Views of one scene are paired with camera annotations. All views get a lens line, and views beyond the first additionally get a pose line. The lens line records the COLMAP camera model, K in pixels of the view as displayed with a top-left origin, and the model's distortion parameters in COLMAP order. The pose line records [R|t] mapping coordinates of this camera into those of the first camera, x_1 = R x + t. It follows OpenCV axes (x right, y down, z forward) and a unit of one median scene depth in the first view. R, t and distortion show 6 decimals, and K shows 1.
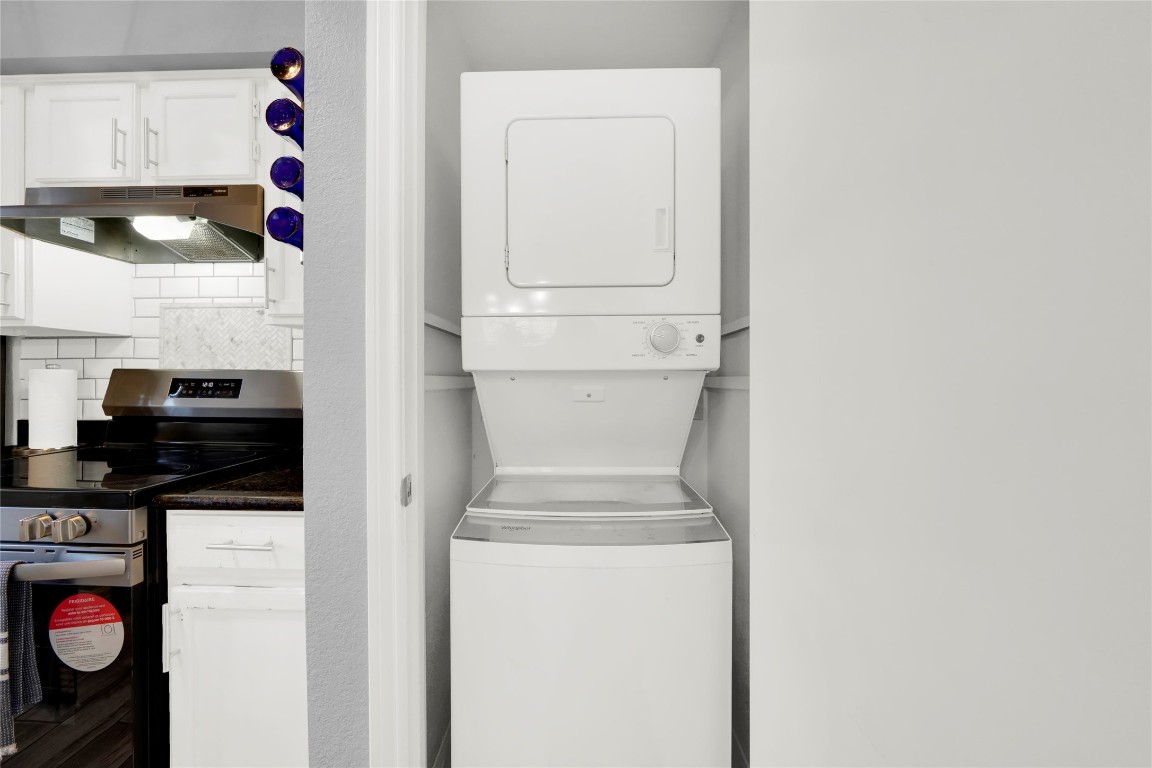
lens RADIAL K [[407.2, 0, 571.2], [0, 407.2, 381.4], [0, 0, 1]] dist [-0.006689, 0.000003]
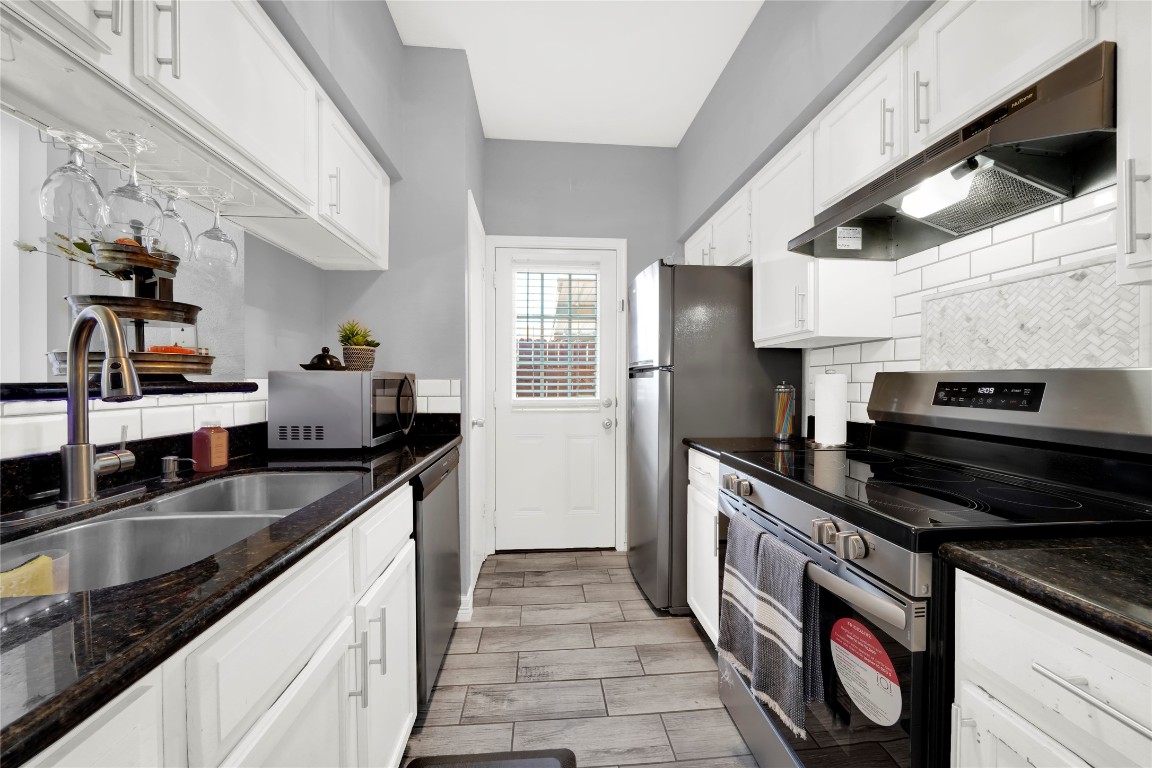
lens RADIAL K [[407.2, 0, 571.2], [0, 407.2, 381.4], [0, 0, 1]] dist [-0.006689, 0.000003]
pose [[0.104741, -0.002652, -0.994496, -0.239216], [-0.007561, 0.999965, -0.003463, -0.000459], [0.994471, 0.007882, 0.104718, 0.163655]]
